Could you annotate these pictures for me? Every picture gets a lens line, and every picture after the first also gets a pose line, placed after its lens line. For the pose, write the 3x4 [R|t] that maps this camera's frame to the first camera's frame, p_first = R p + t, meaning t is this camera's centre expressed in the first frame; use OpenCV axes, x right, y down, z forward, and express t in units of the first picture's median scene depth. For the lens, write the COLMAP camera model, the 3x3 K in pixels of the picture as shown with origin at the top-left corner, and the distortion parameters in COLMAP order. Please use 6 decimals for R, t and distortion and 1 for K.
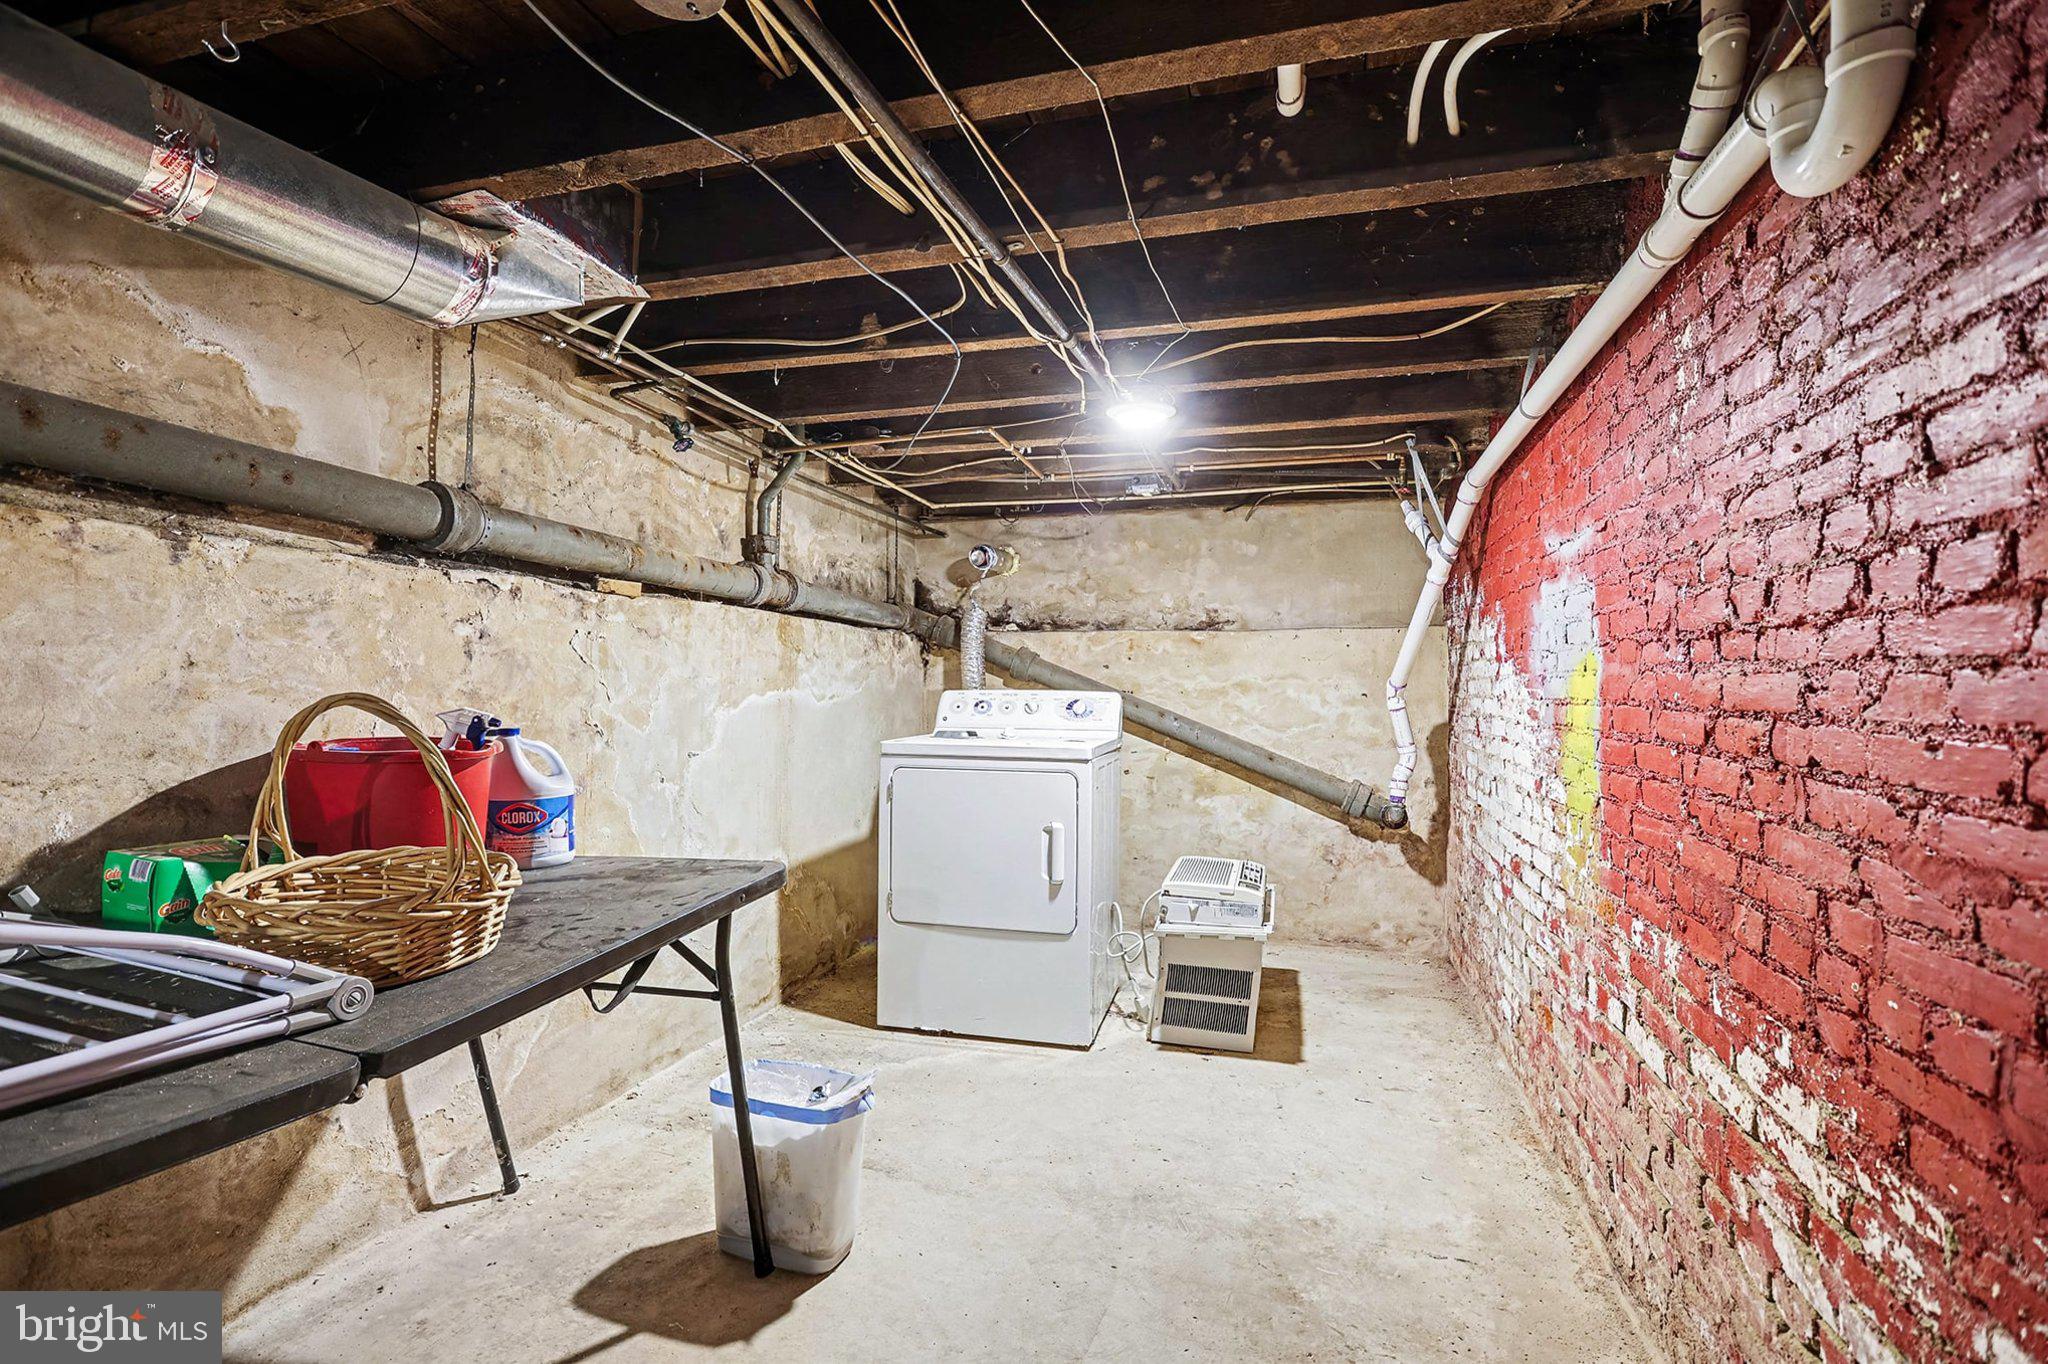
lens RADIAL K [[973.6, 0, 1015.5], [0, 973.6, 687.4], [0, 0, 1]] dist [-0.004666, 0.001832]
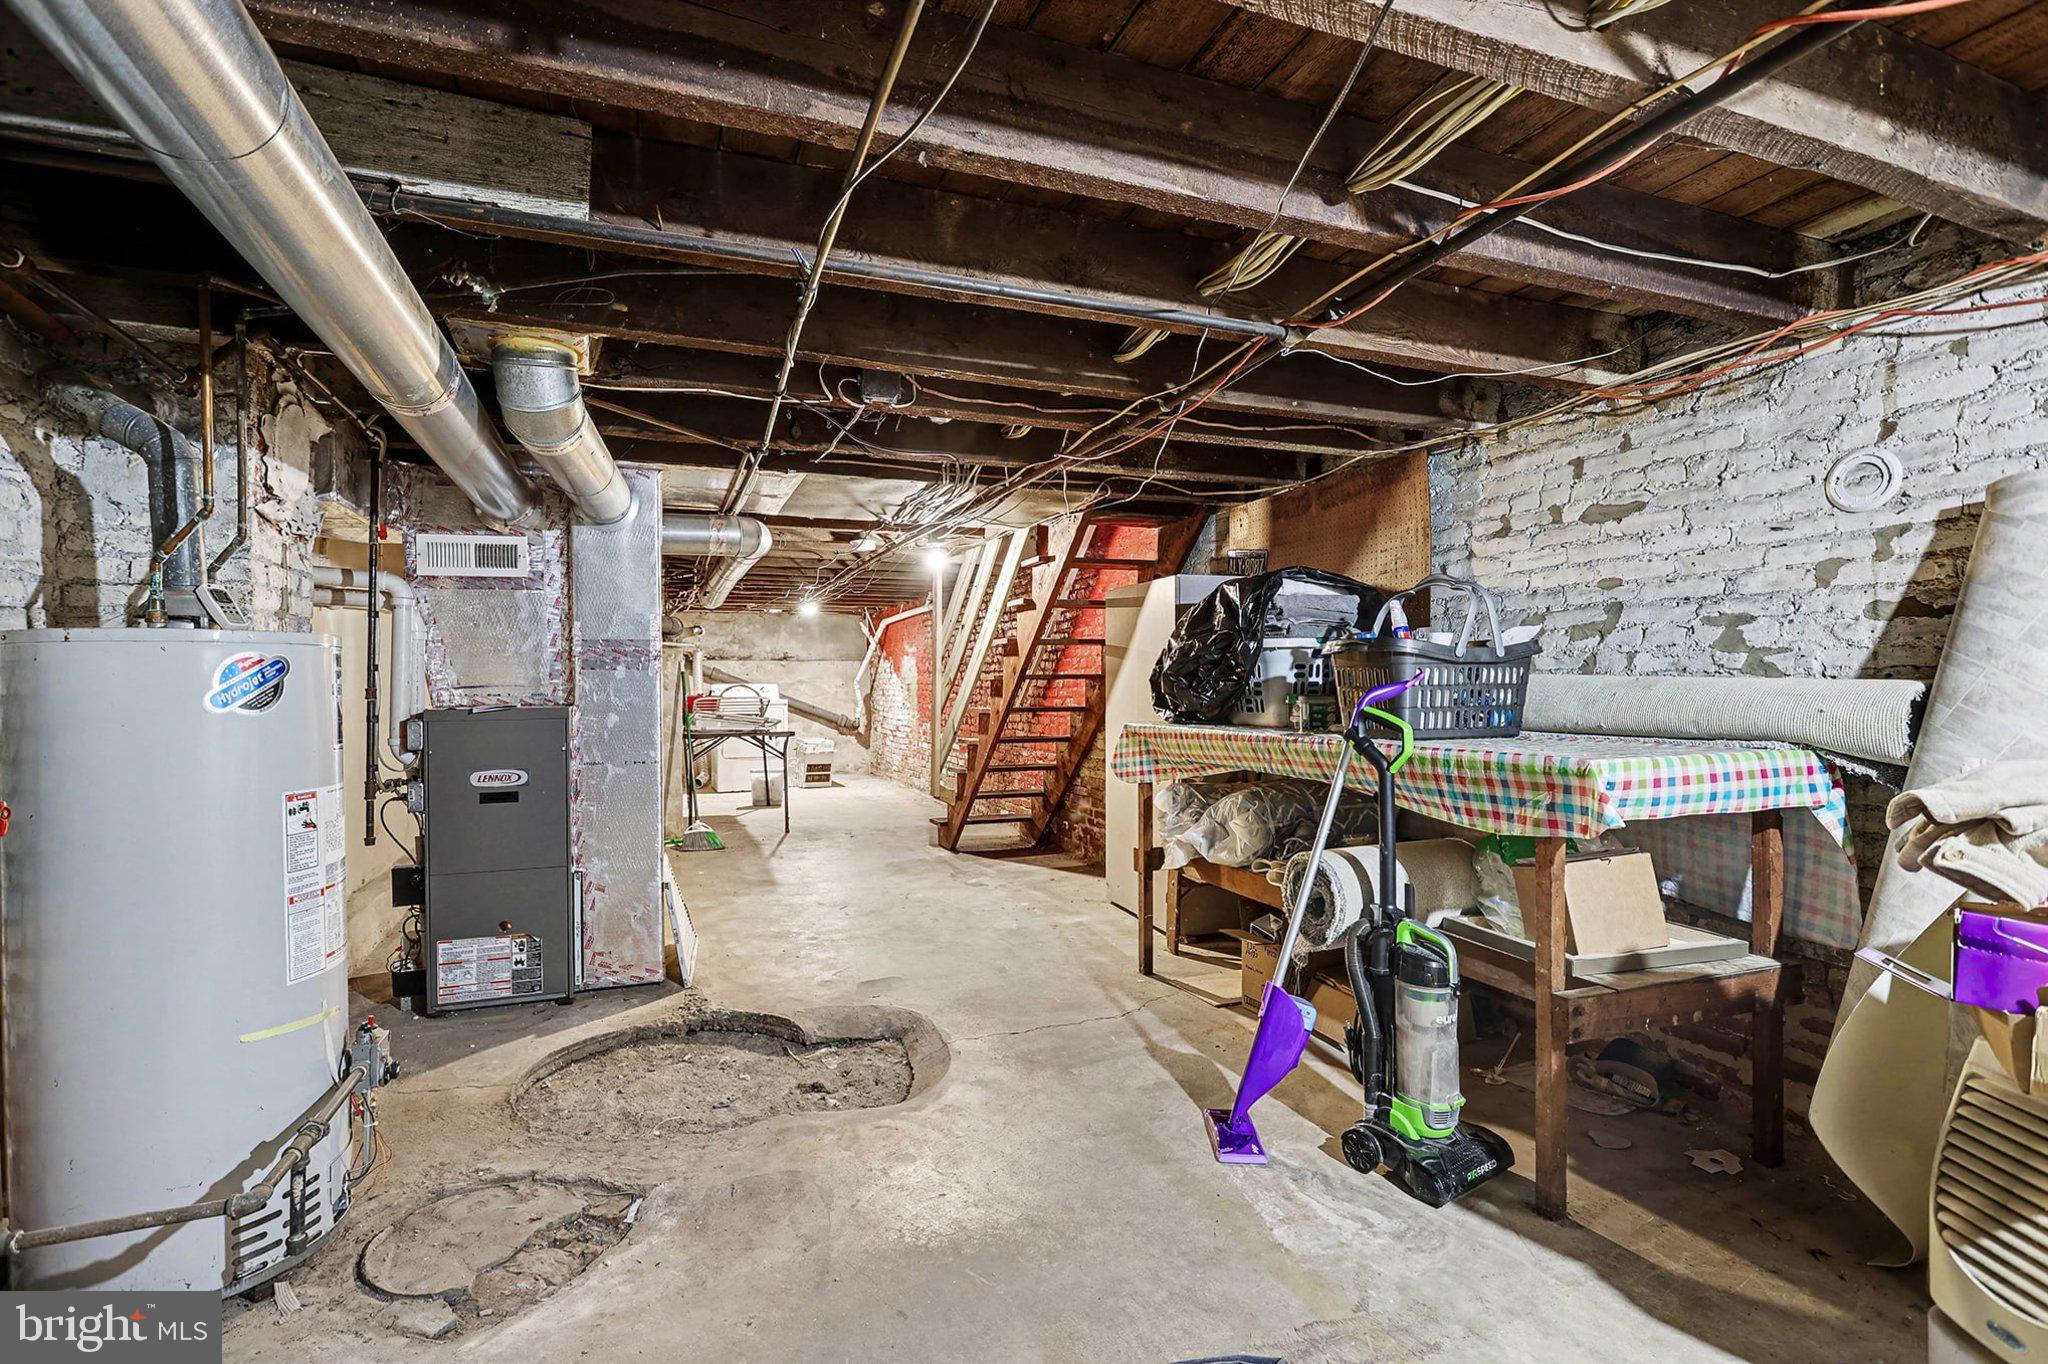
lens RADIAL K [[973.6, 0, 1026.3], [0, 973.6, 682.9], [0, 0, 1]] dist [-0.004666, 0.001832]
pose [[0.785936, -0.017019, 0.618073, -0.993322], [0.015758, 0.999848, 0.007493, -0.008679], [-0.618107, 0.003850, 0.786085, -1.589502]]
